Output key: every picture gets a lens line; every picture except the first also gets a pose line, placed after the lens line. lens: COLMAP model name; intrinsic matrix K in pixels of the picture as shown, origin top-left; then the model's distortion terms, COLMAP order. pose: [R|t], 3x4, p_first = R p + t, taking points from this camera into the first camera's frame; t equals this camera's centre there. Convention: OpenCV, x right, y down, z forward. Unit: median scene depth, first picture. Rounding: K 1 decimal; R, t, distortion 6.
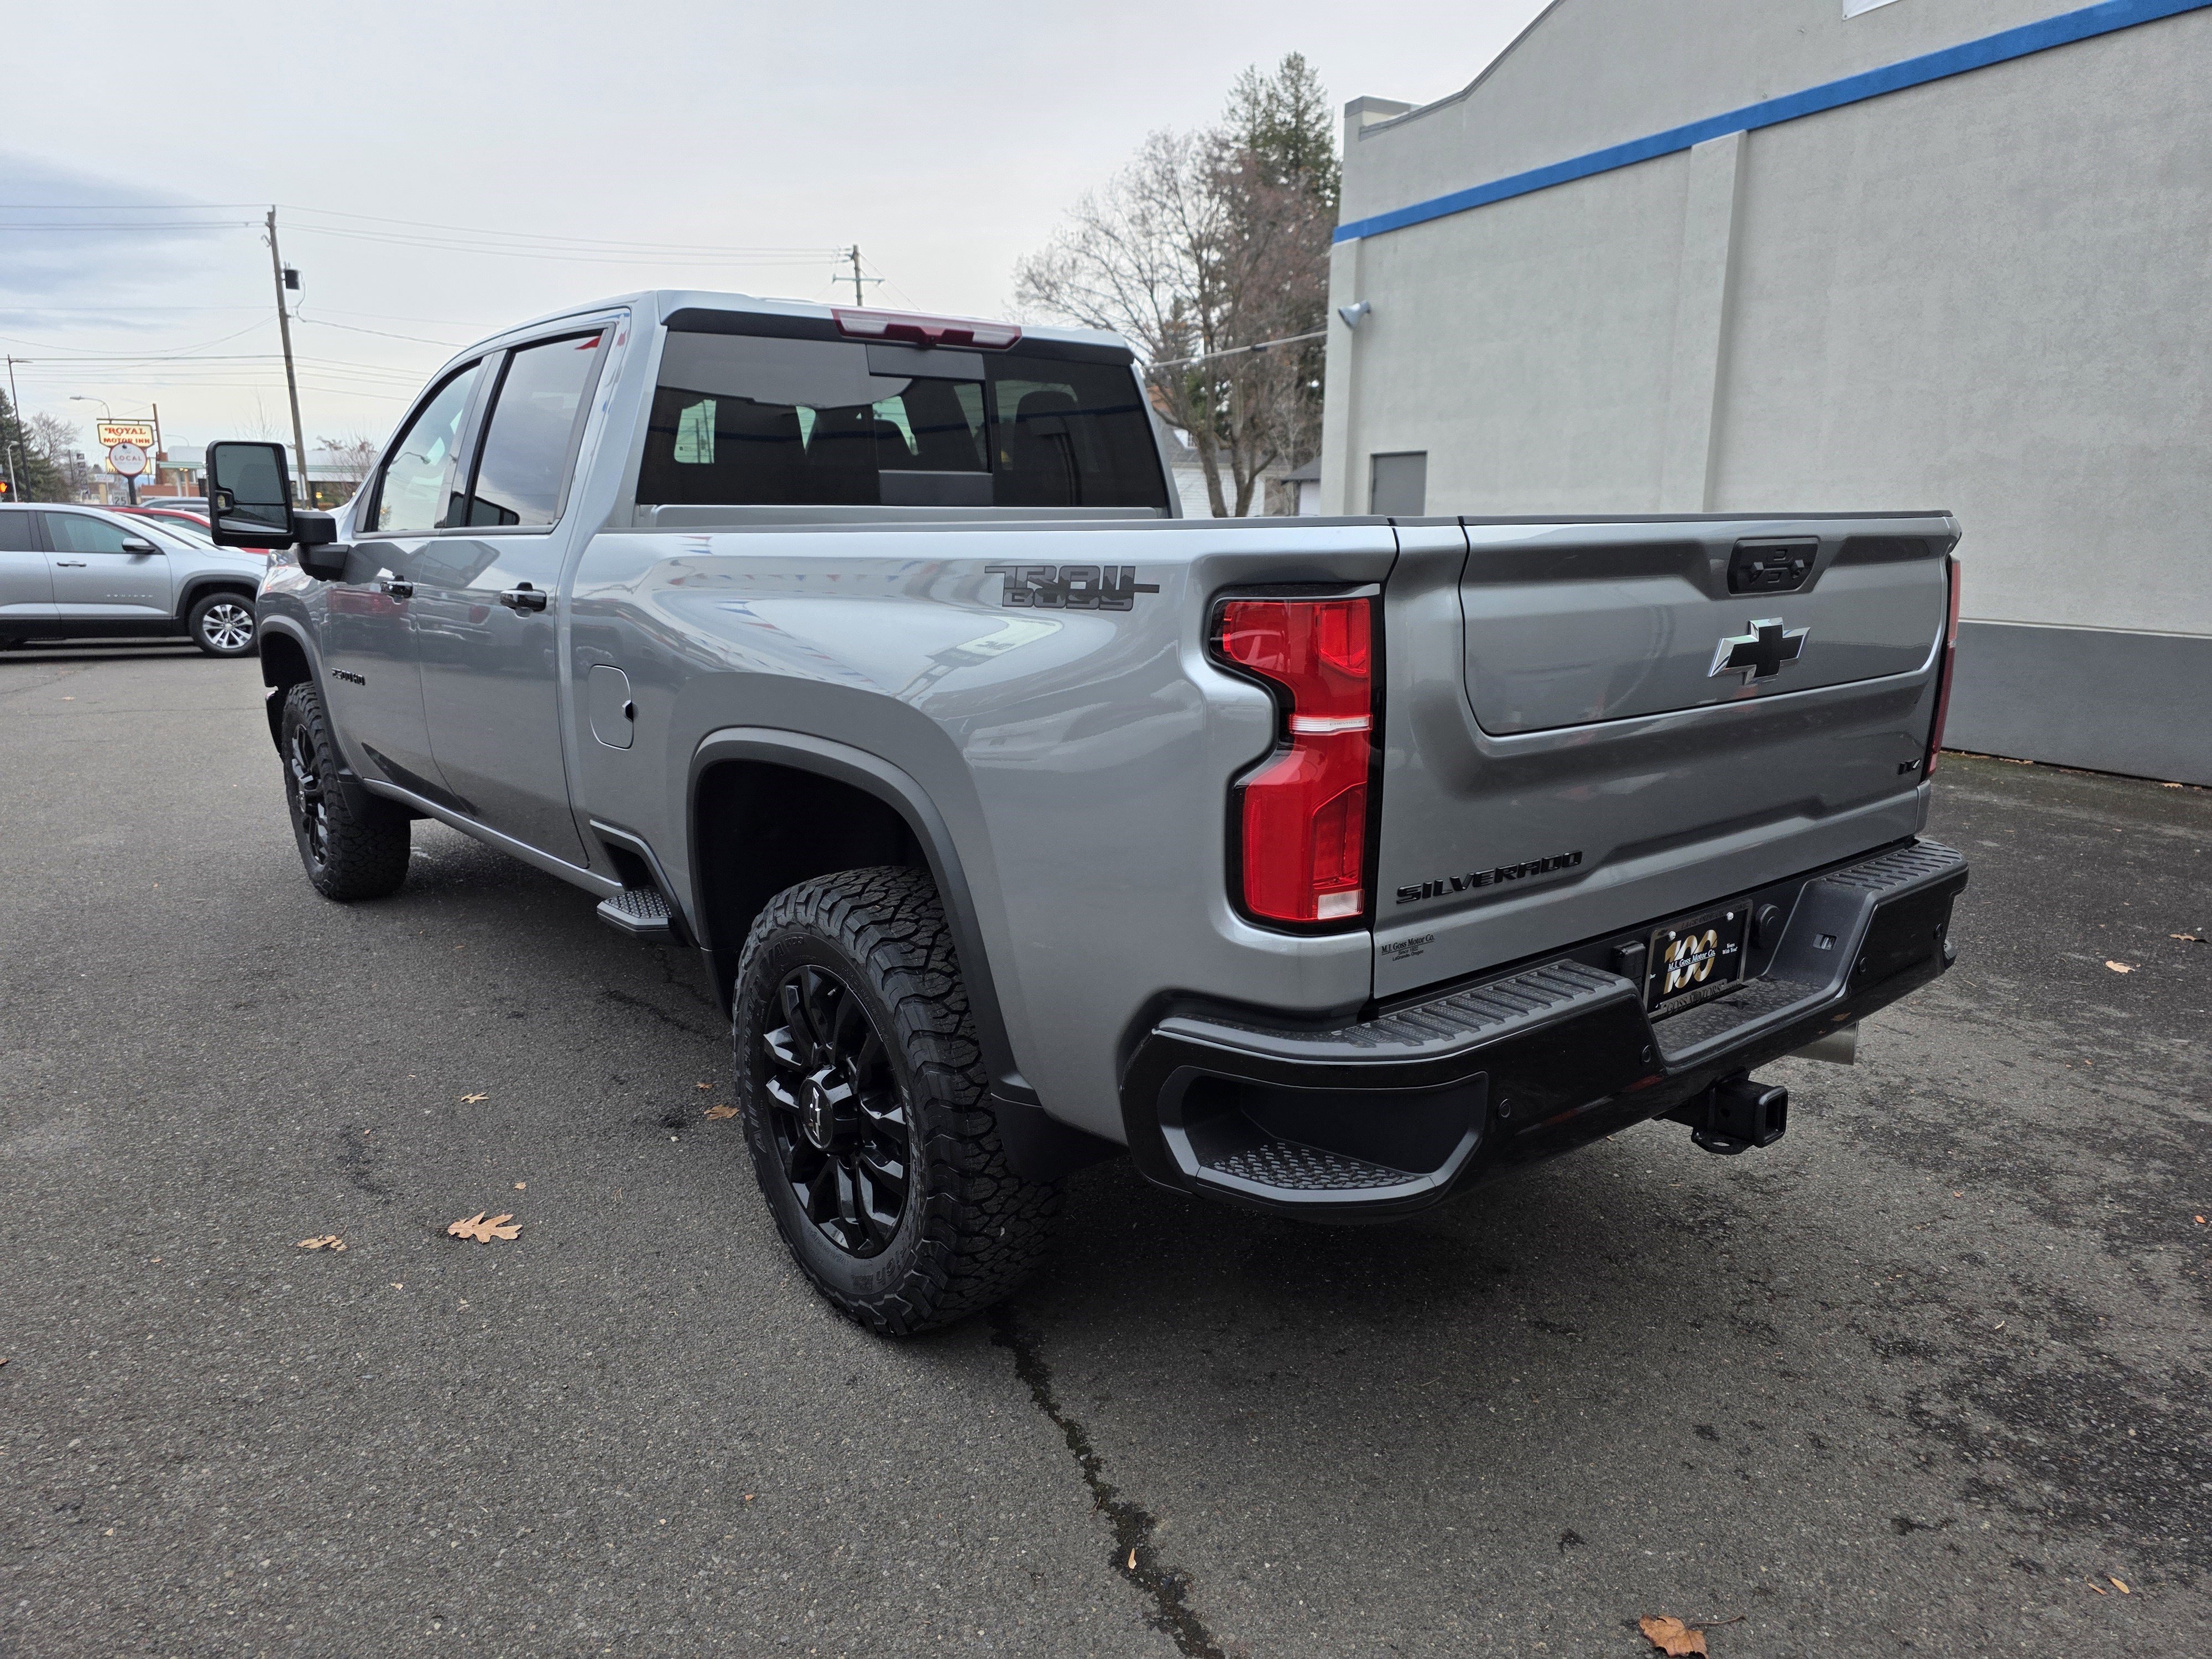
lens RADIAL K [[1482.6, 0, 1107.4], [0, 1482.6, 847.3], [0, 0, 1]] dist [0.048385, -0.038364]
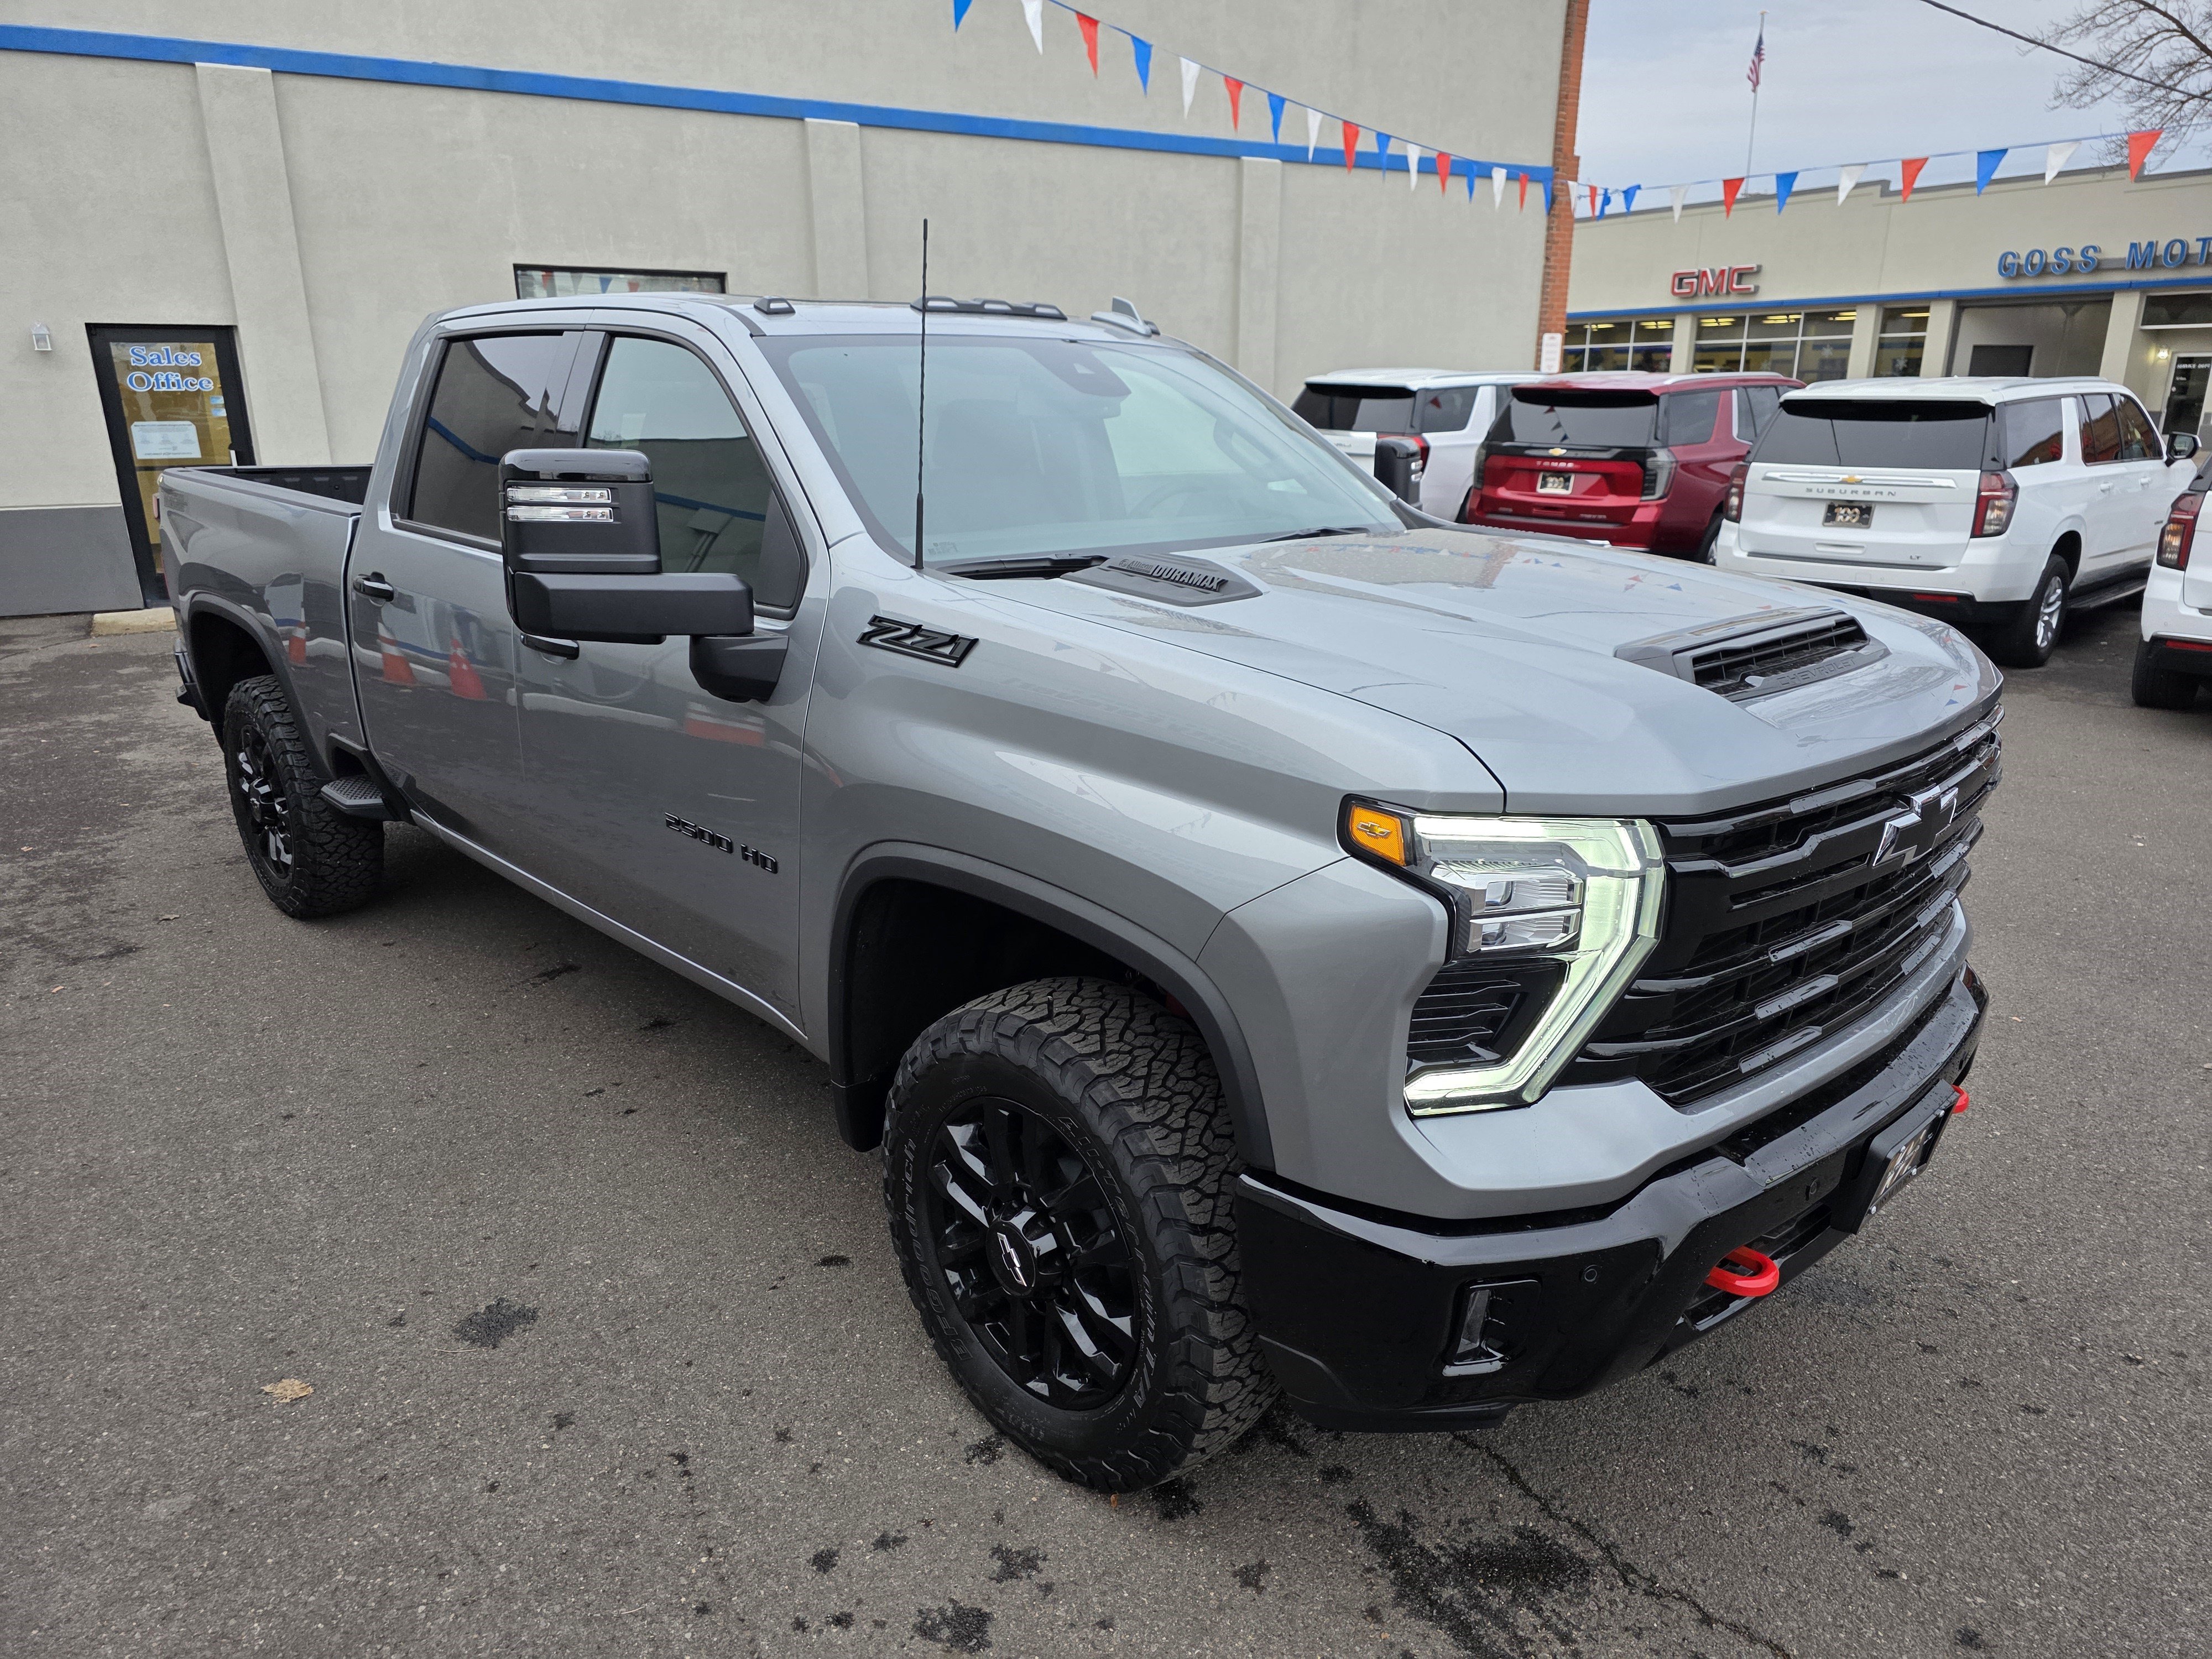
lens RADIAL K [[1482.6, 0, 1119.9], [0, 1482.6, 874.5], [0, 0, 1]] dist [0.048385, -0.038364]
pose [[-0.995670, 0.018921, -0.091013, -0.439525], [-0.029901, 0.861846, 0.506287, -0.685639], [0.088019, 0.506817, -0.857549, 2.624562]]
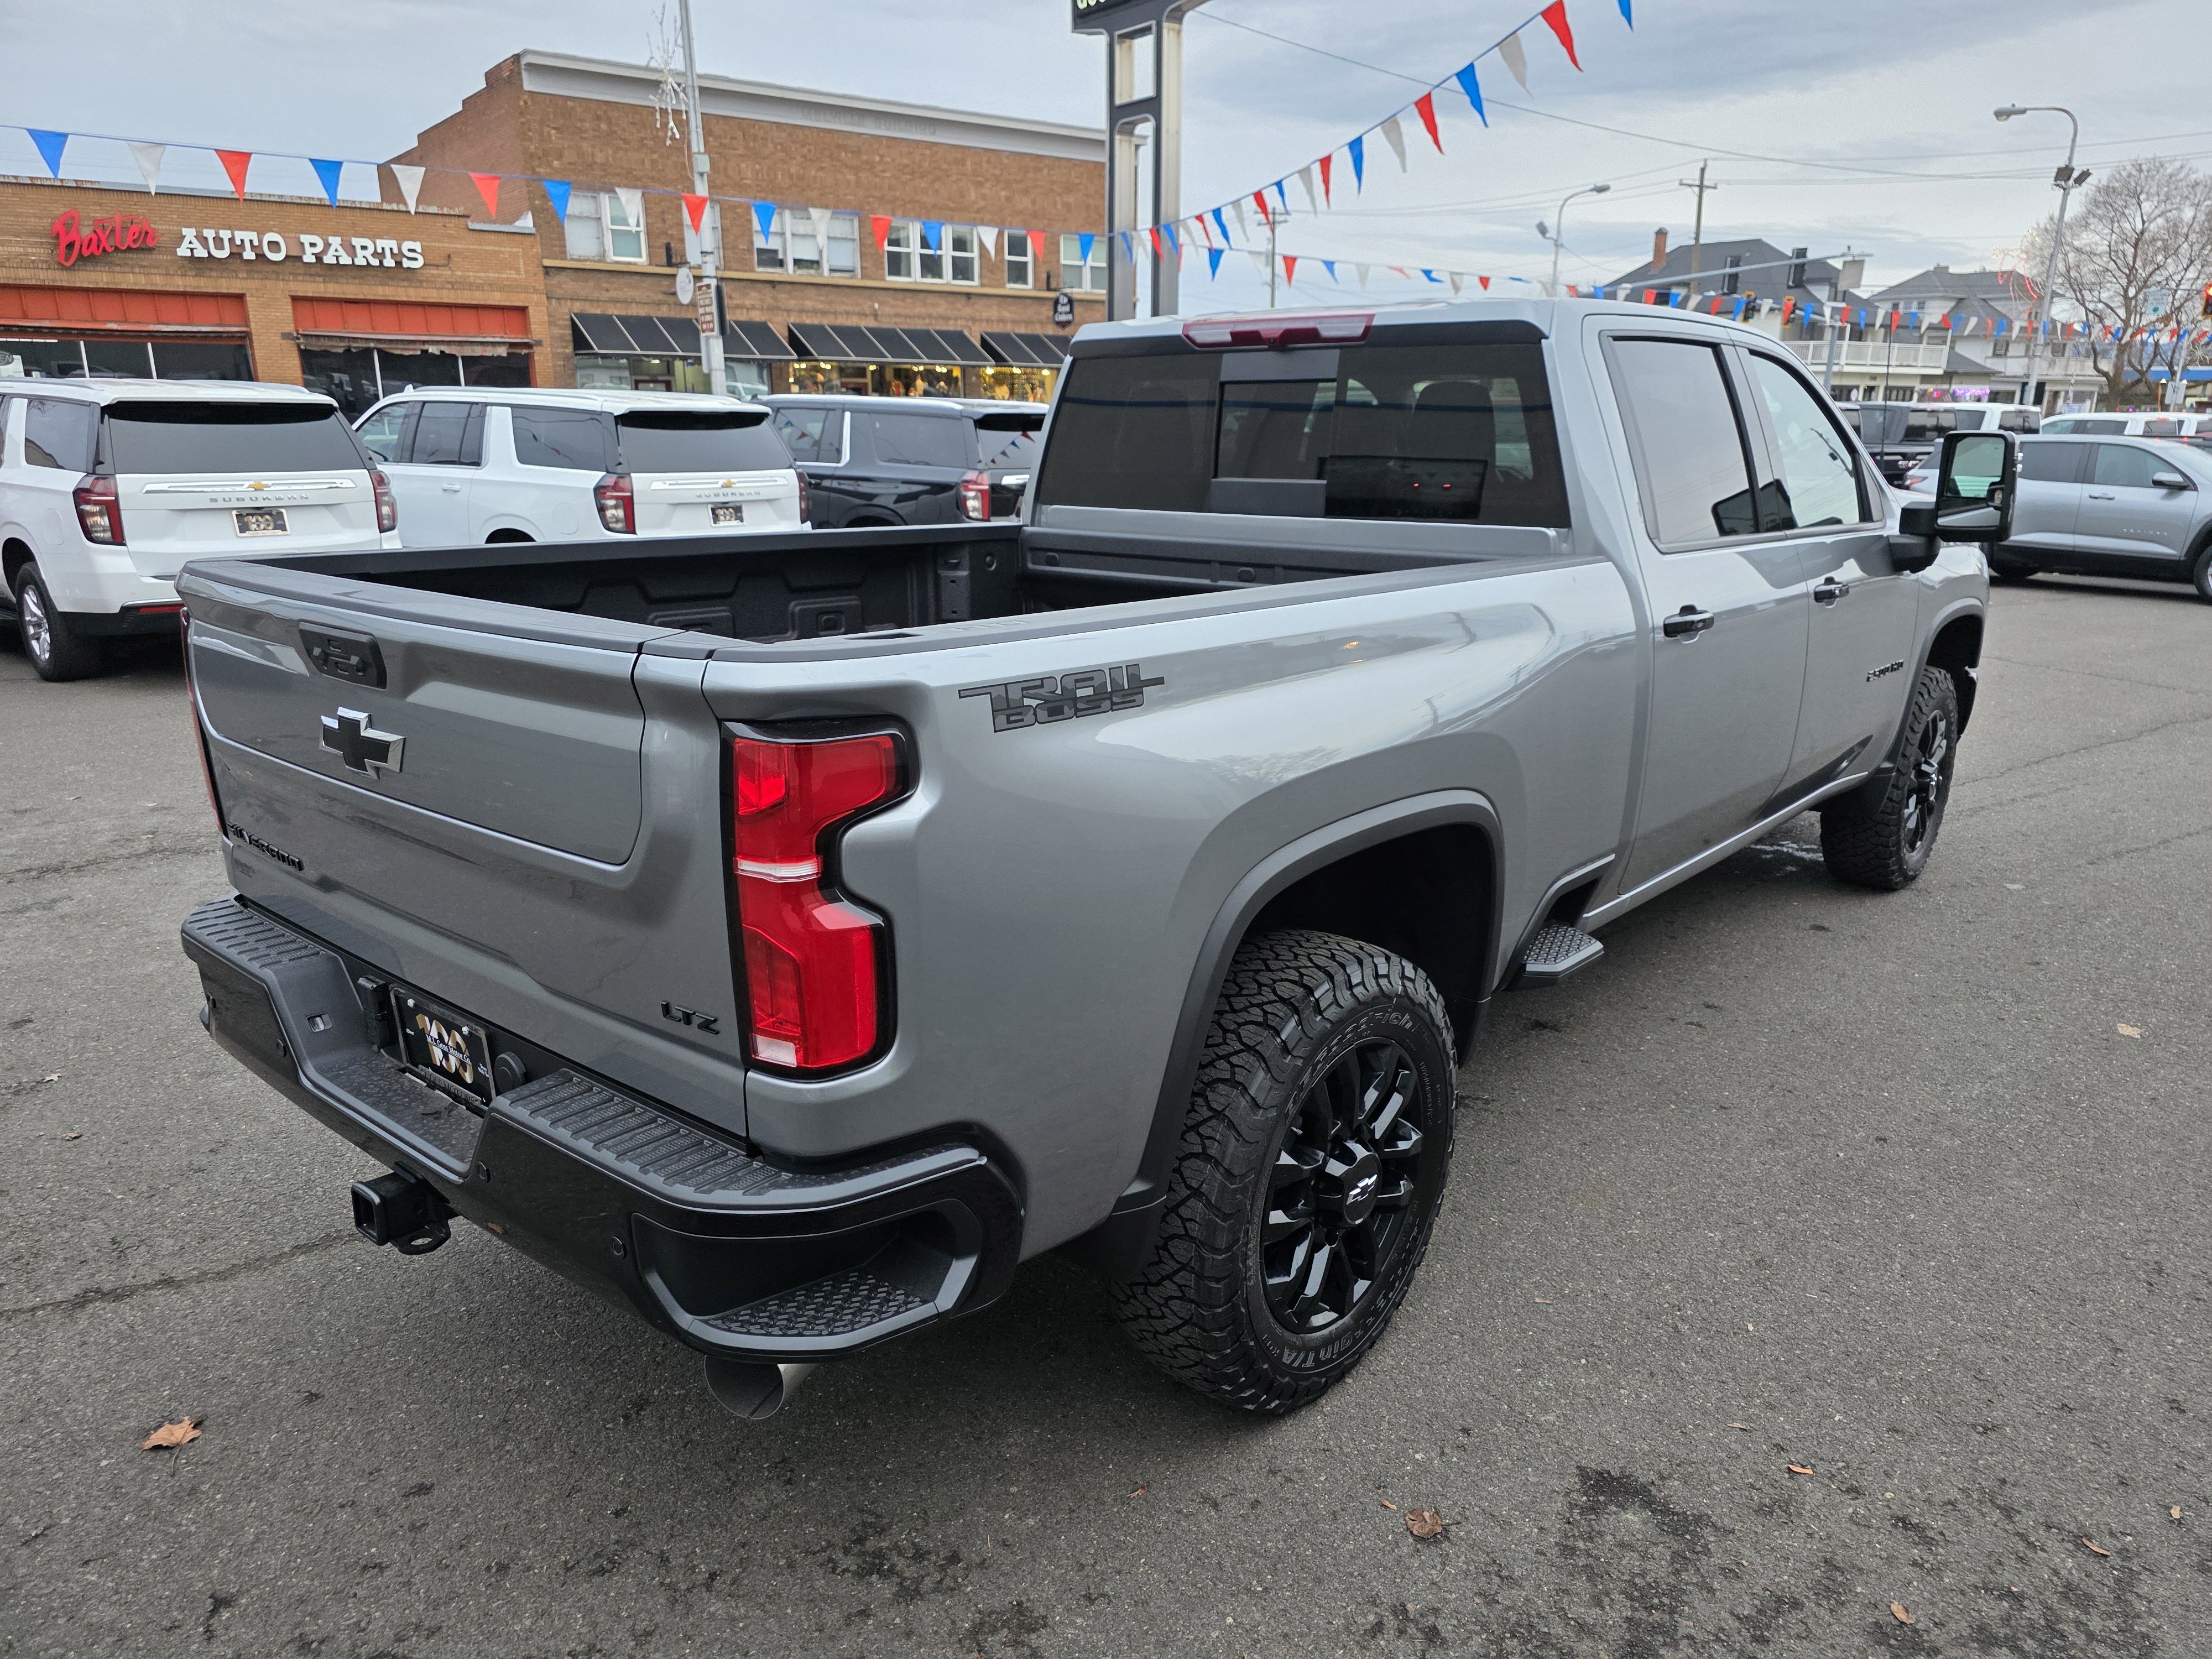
lens RADIAL K [[1482.6, 0, 1139.7], [0, 1482.6, 843.3], [0, 0, 1]] dist [0.048385, -0.038364]
pose [[0.186929, 0.269662, -0.944638, 0.982404], [-0.217826, 0.949028, 0.227811, -0.268512], [0.957919, 0.163182, 0.236140, 0.852784]]
